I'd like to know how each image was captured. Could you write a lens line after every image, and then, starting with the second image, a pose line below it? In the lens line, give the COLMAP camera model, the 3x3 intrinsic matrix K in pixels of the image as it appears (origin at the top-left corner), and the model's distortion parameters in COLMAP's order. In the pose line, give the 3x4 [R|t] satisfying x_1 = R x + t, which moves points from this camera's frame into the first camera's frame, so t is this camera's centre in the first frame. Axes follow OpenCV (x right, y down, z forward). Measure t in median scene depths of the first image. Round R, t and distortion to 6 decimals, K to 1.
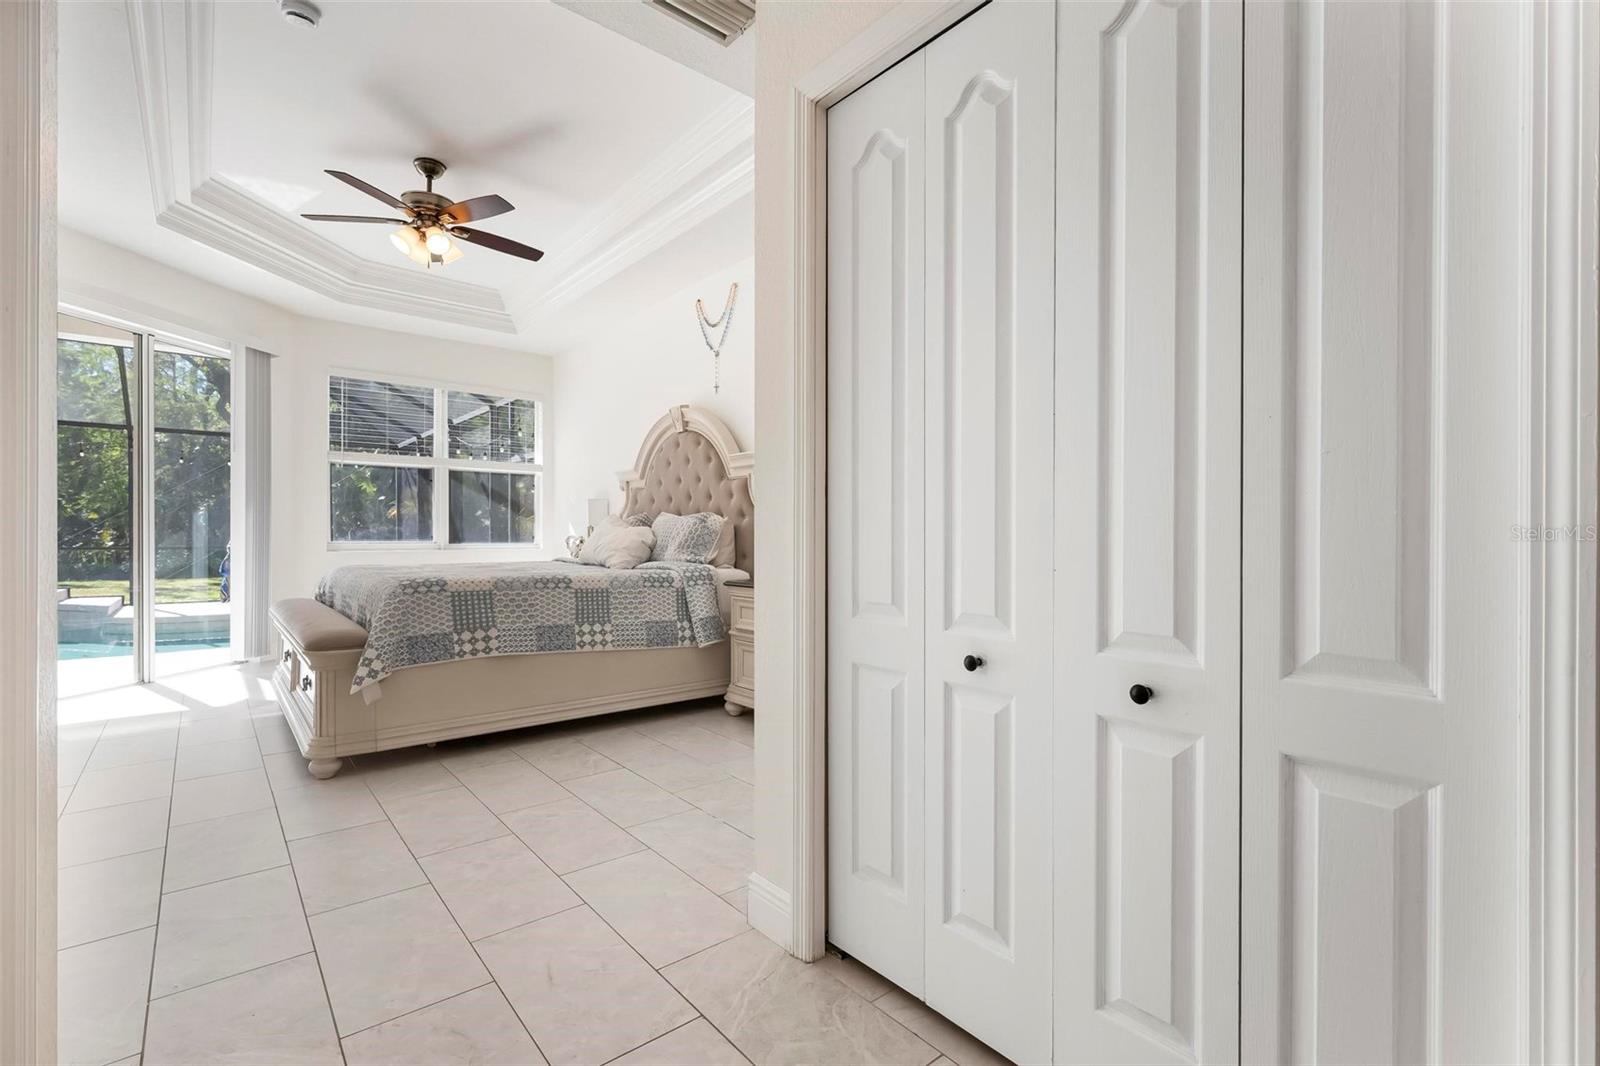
lens RADIAL K [[723.9, 0, 801.5], [0, 723.9, 534.9], [0, 0, 1]] dist [0.001734, -0.000024]
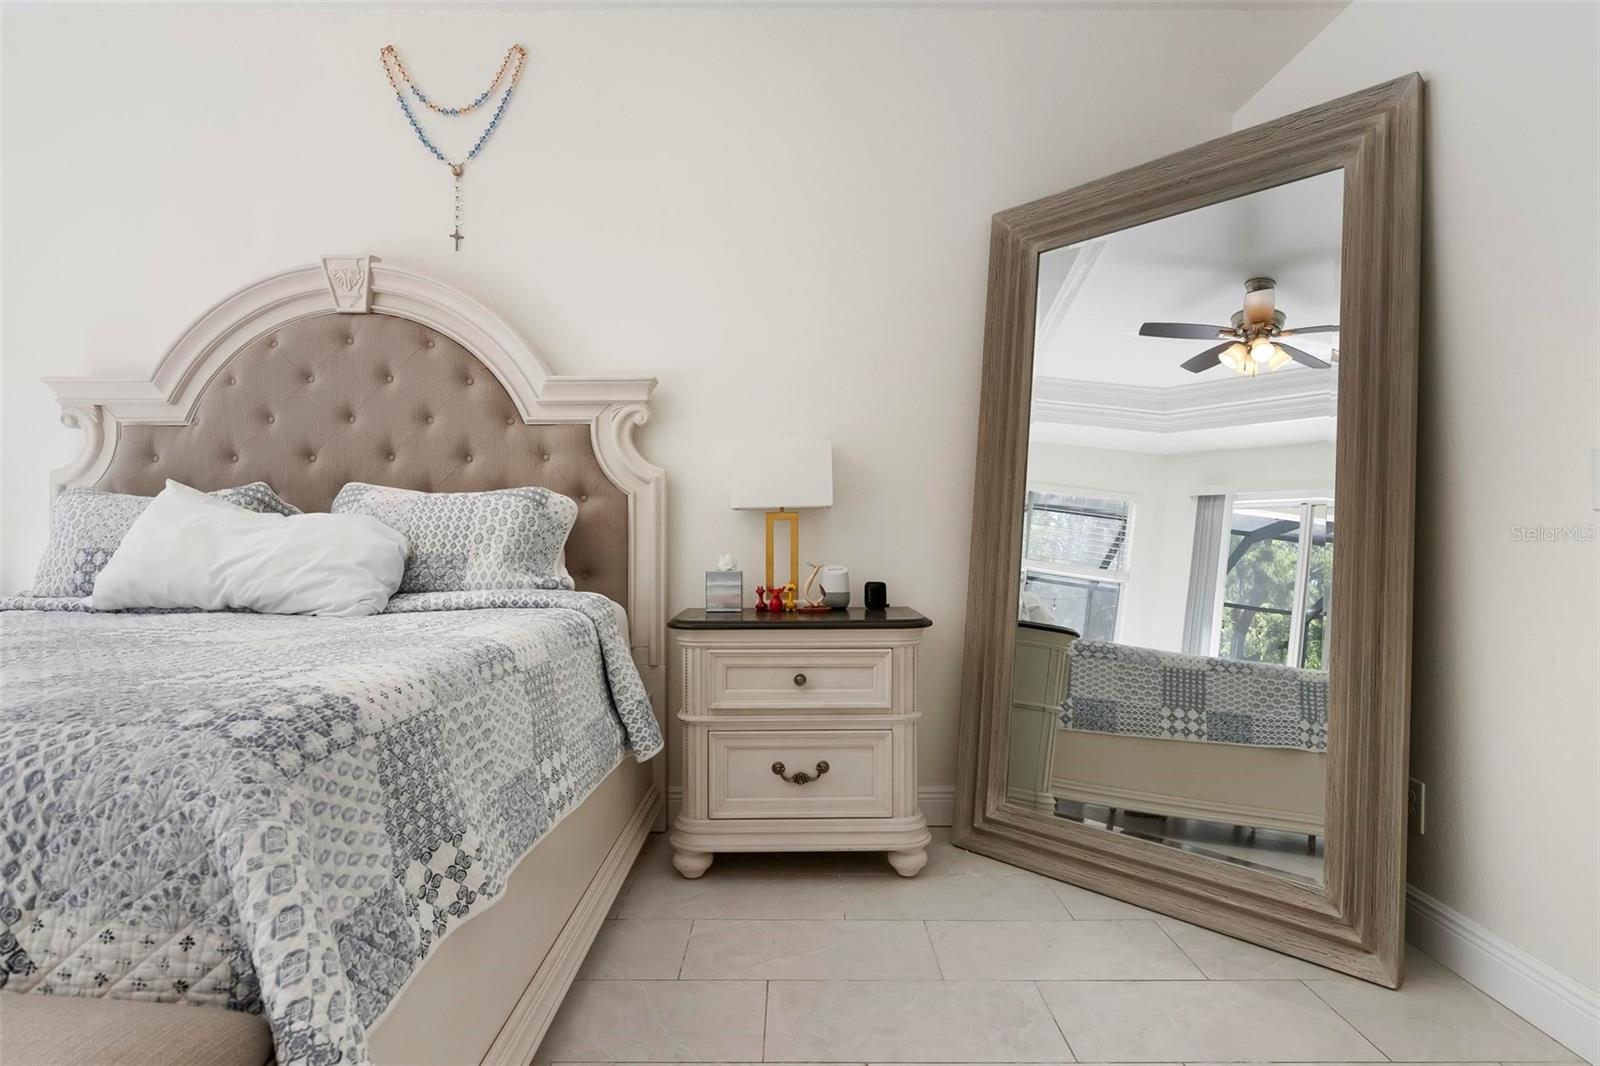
lens RADIAL K [[855.4, 0, 791.7], [0, 855.4, 530.7], [0, 0, 1]] dist [-0.000864, -0.000078]
pose [[0.638858, -0.000048, 0.769325, -0.468680], [0.004021, 0.999987, -0.003278, 0.001784], [-0.769314, 0.005188, 0.638849, 0.493888]]
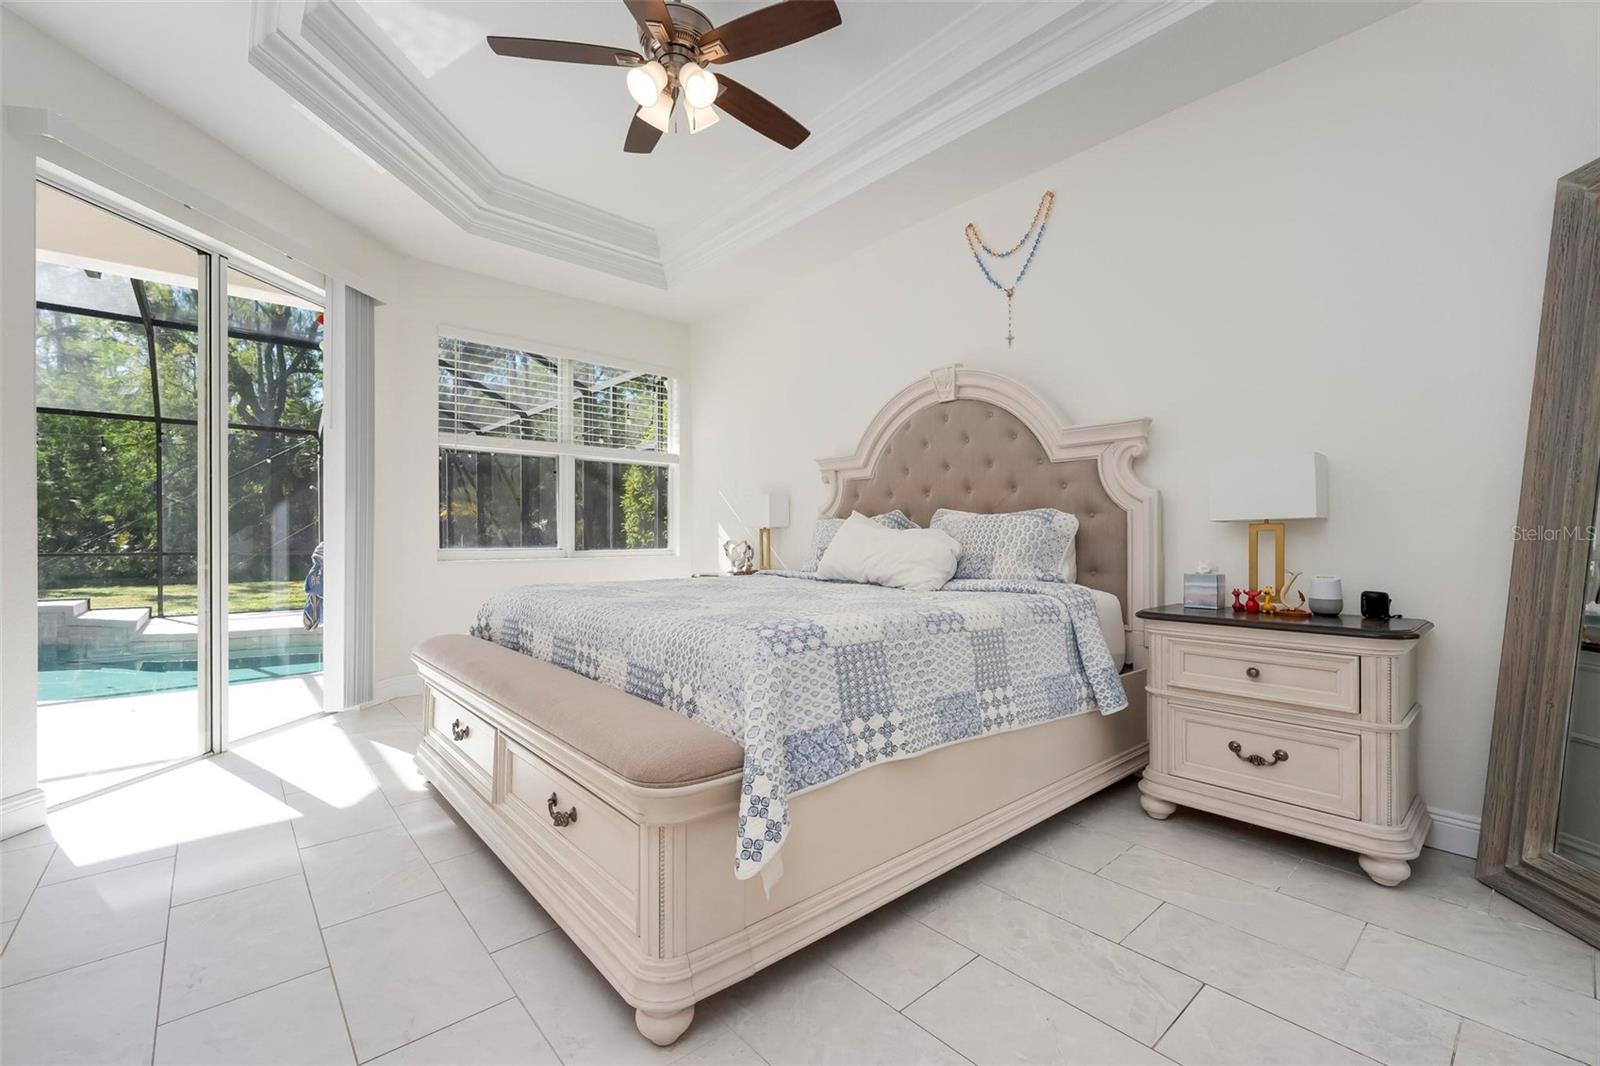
lens RADIAL K [[671.0, 0, 797.2], [0, 671.0, 535.5], [0, 0, 1]] dist [-0.000116, -0.000045]
pose [[0.999621, -0.001855, 0.027470, -0.388884], [0.001902, 0.999997, -0.001670, -0.003988], [-0.027466, 0.001721, 0.999621, 0.363101]]
